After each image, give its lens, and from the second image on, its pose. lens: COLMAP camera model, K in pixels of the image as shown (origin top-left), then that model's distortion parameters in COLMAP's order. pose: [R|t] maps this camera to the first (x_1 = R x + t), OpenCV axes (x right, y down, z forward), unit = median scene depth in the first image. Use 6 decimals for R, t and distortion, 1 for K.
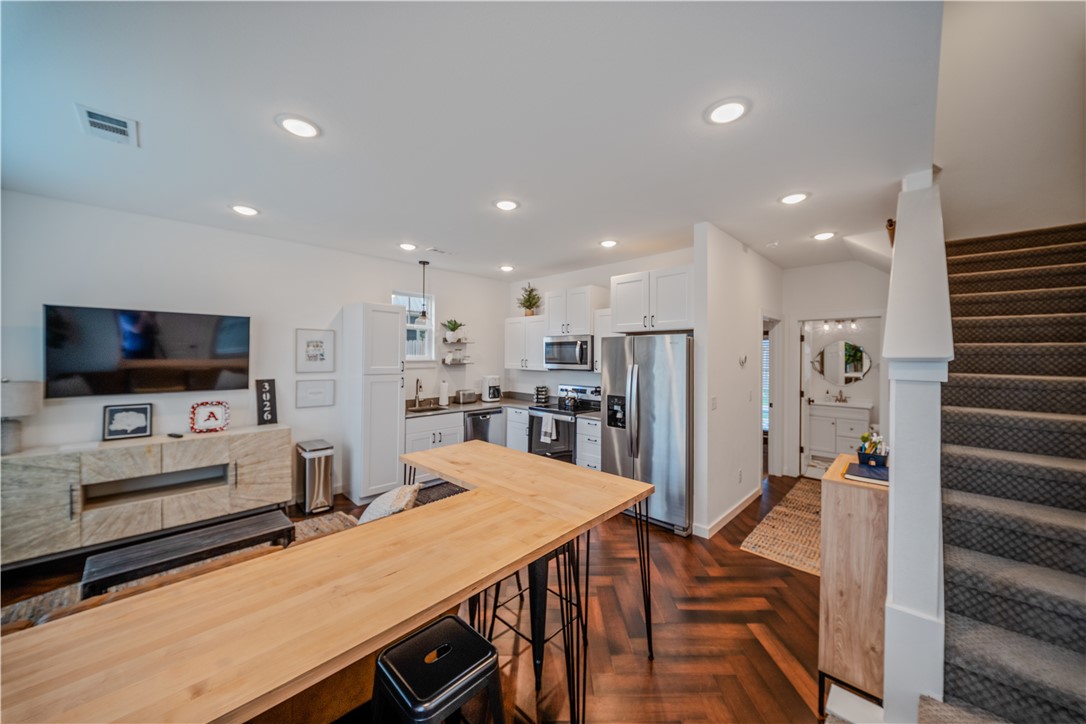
lens RADIAL K [[390.0, 0, 543.9], [0, 390.0, 356.7], [0, 0, 1]] dist [0.002269, -0.000306]
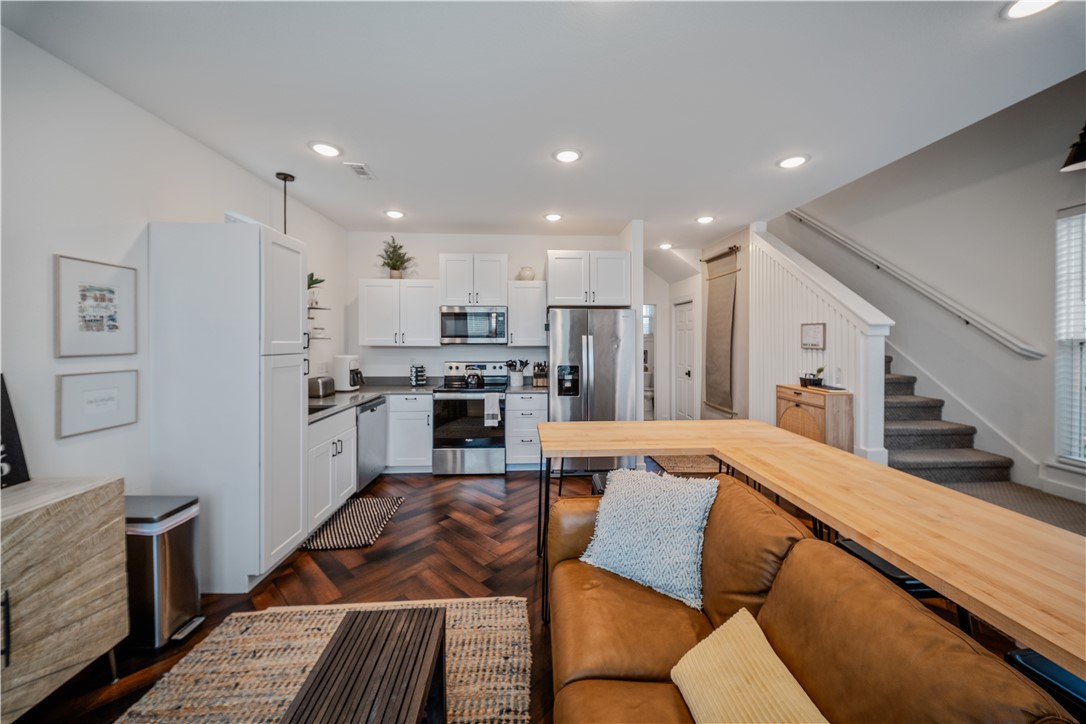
lens RADIAL K [[390.0, 0, 574.1], [0, 390.0, 343.1], [0, 0, 1]] dist [0.002269, -0.000306]
pose [[0.670156, -0.016221, 0.742043, -0.546363], [0.003344, 0.999817, 0.018835, 0.018452], [-0.742213, -0.010141, 0.670087, 0.274186]]
